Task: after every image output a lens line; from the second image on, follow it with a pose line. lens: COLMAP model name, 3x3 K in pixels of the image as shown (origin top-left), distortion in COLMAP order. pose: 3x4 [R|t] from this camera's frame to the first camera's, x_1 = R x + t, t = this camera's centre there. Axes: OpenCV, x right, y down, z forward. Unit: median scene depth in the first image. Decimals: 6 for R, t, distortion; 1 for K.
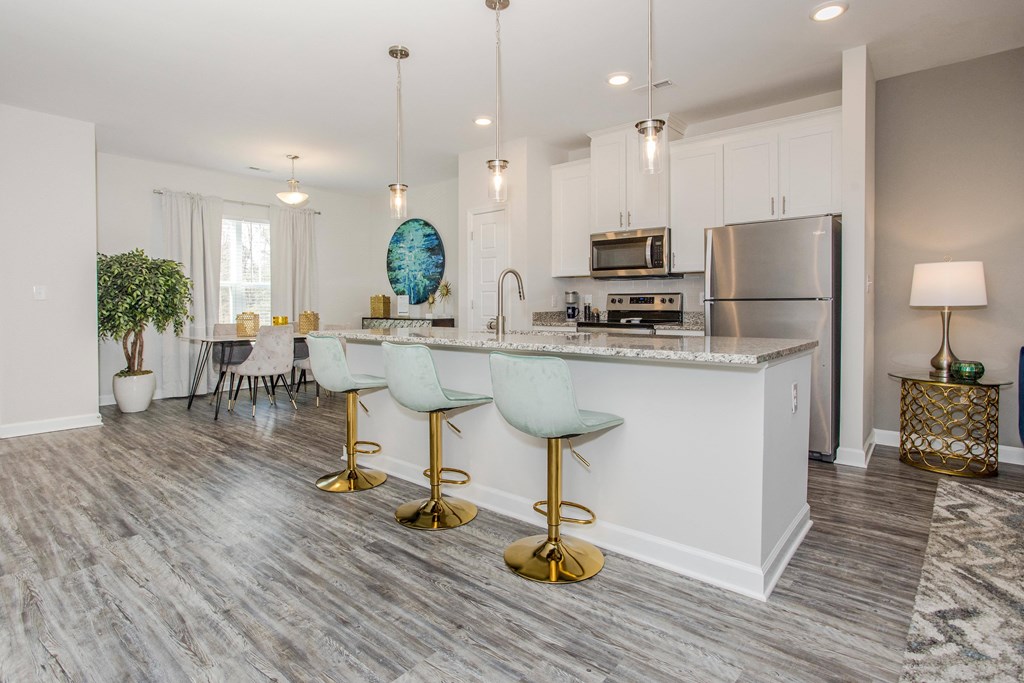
lens RADIAL K [[512.3, 0, 512.2], [0, 512.3, 306.6], [0, 0, 1]] dist [-0.016421, 0.001296]
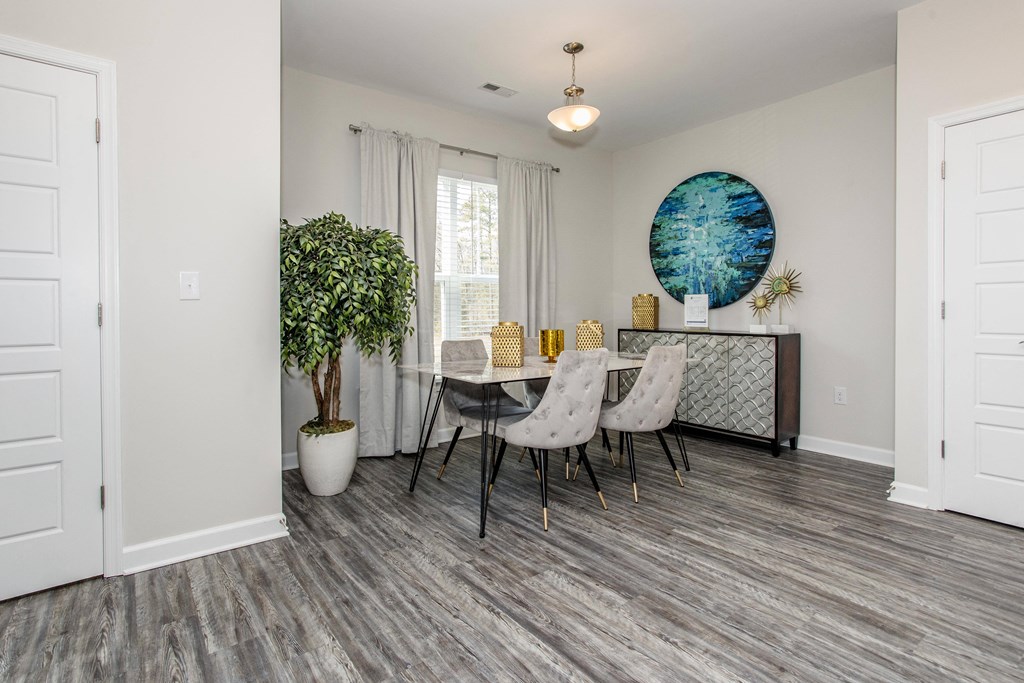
lens RADIAL K [[540.7, 0, 512.3], [0, 540.7, 305.9], [0, 0, 1]] dist [-0.000473, 0.000506]
pose [[0.974461, 0.005051, -0.224498, -0.393518], [-0.006900, 0.999948, -0.007453, -0.002617], [0.224449, 0.008812, 0.974446, 0.436429]]
